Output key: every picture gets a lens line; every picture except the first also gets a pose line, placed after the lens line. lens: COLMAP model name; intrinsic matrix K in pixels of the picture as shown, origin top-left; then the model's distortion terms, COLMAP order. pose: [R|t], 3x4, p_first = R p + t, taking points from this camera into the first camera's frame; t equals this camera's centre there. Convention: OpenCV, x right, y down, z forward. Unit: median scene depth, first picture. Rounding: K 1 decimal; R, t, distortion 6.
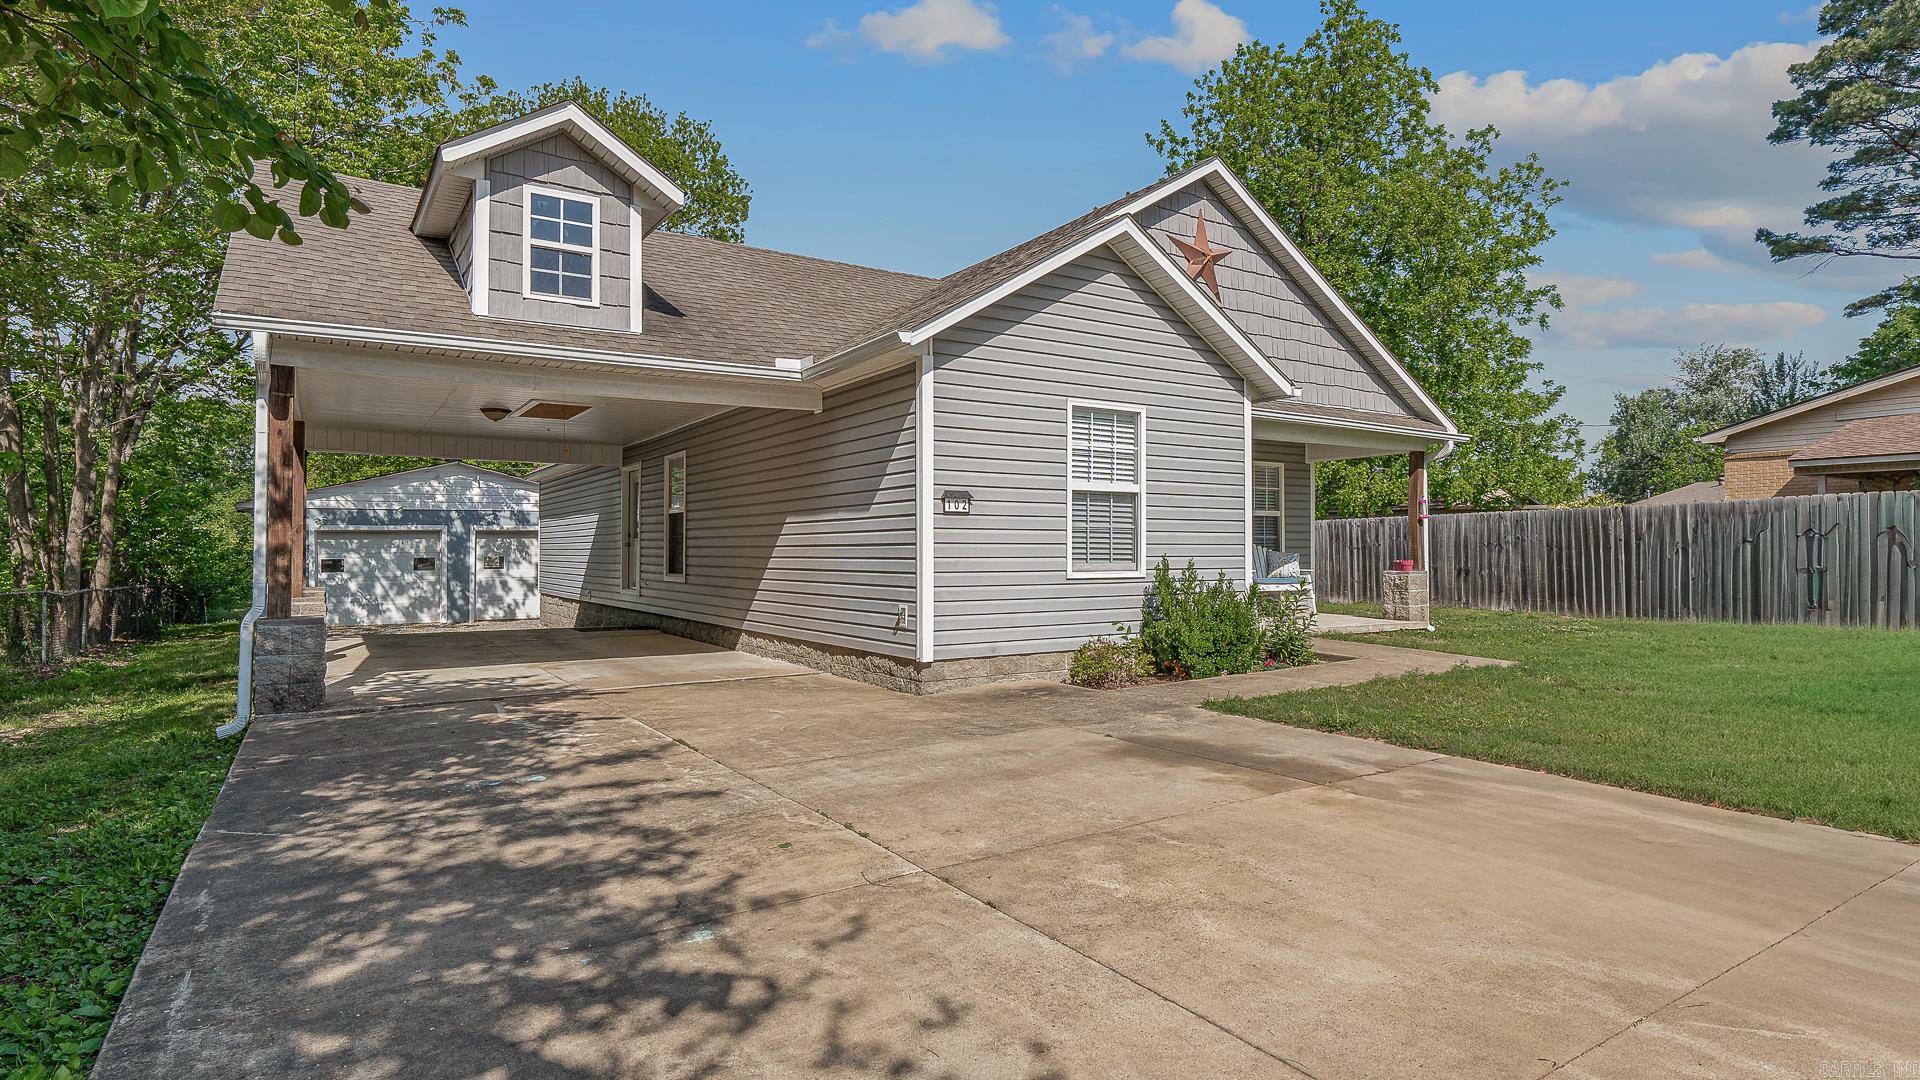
lens RADIAL K [[979.0, 0, 959.4], [0, 979.0, 519.0], [0, 0, 1]] dist [-0.000656, -0.000058]
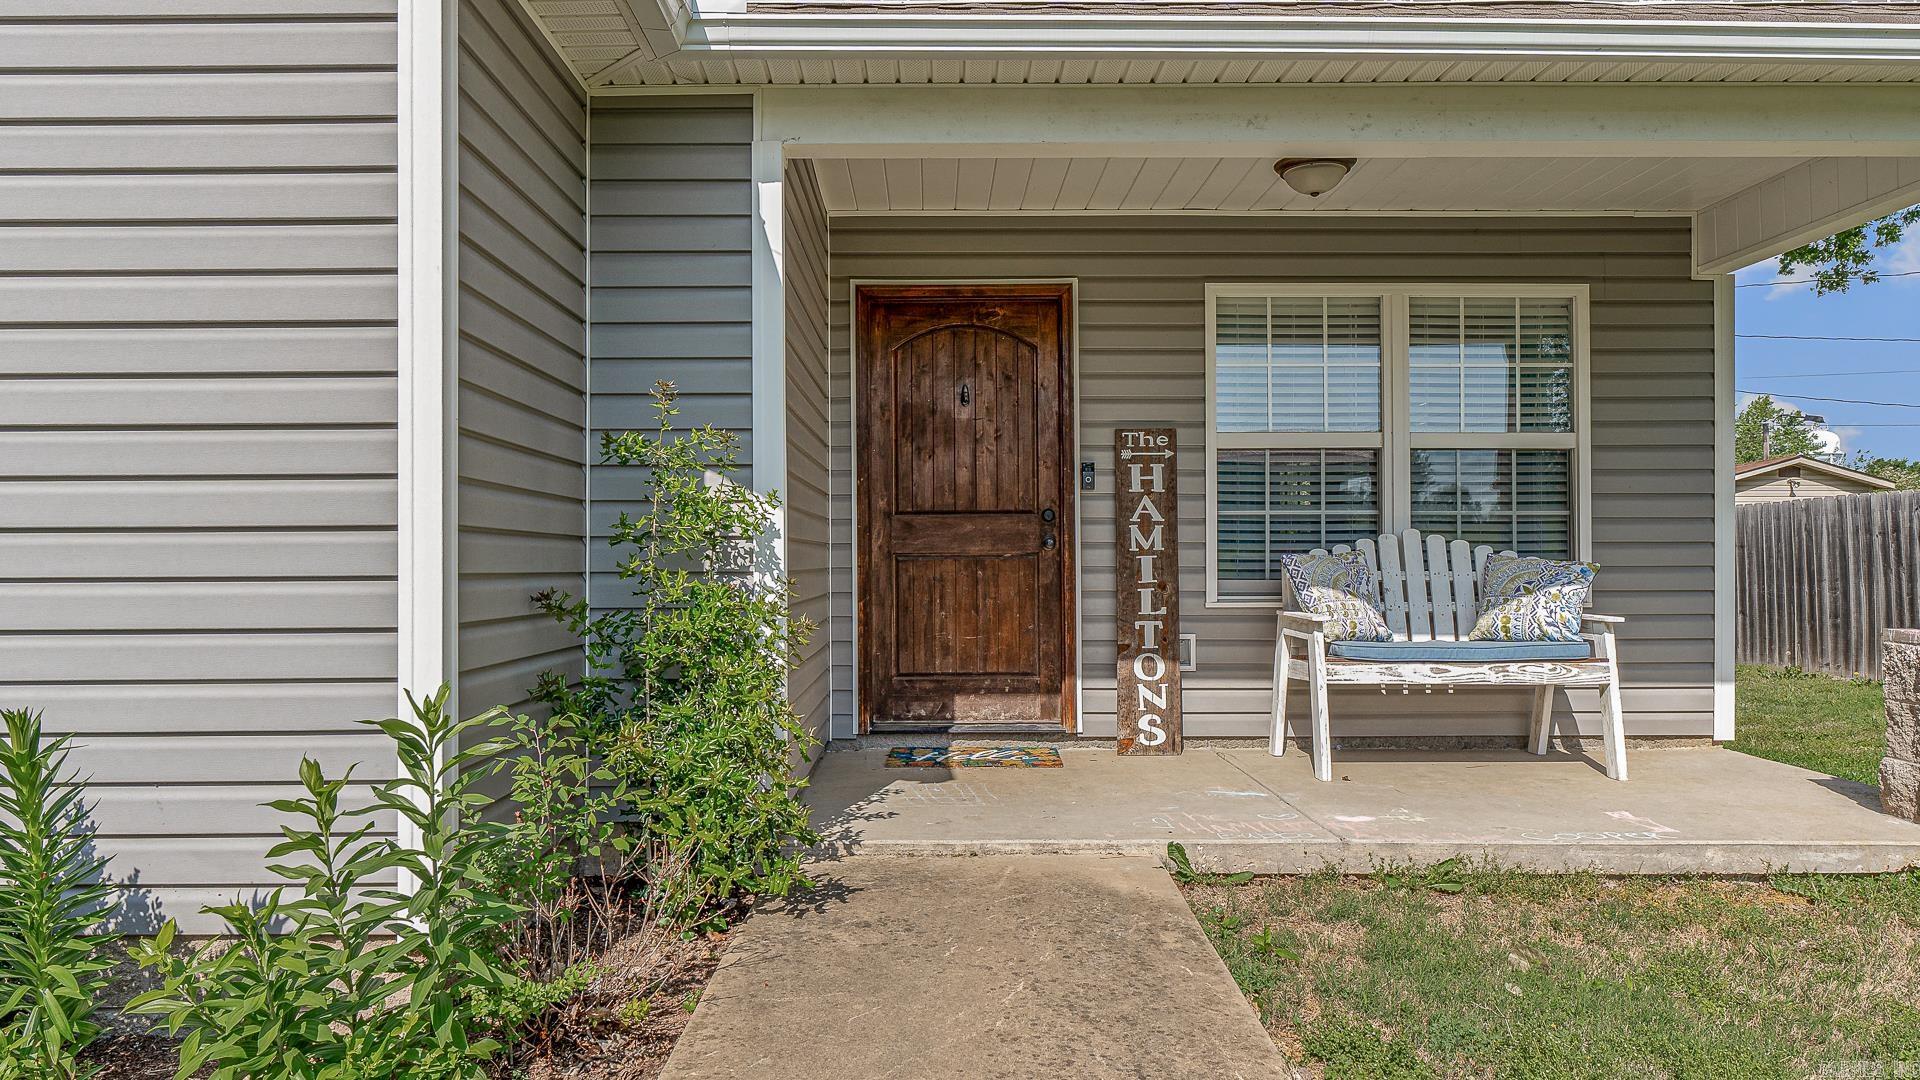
lens RADIAL K [[1228.0, 0, 960.0], [0, 1228.0, 540.0], [0, 0, 1]] dist [0.000483, -0.002848]
pose [[0.849520, -0.011304, -0.527435, 0.671282], [0.019903, 0.999745, 0.010632, 0.034693], [0.527181, -0.019529, 0.849529, 0.994967]]
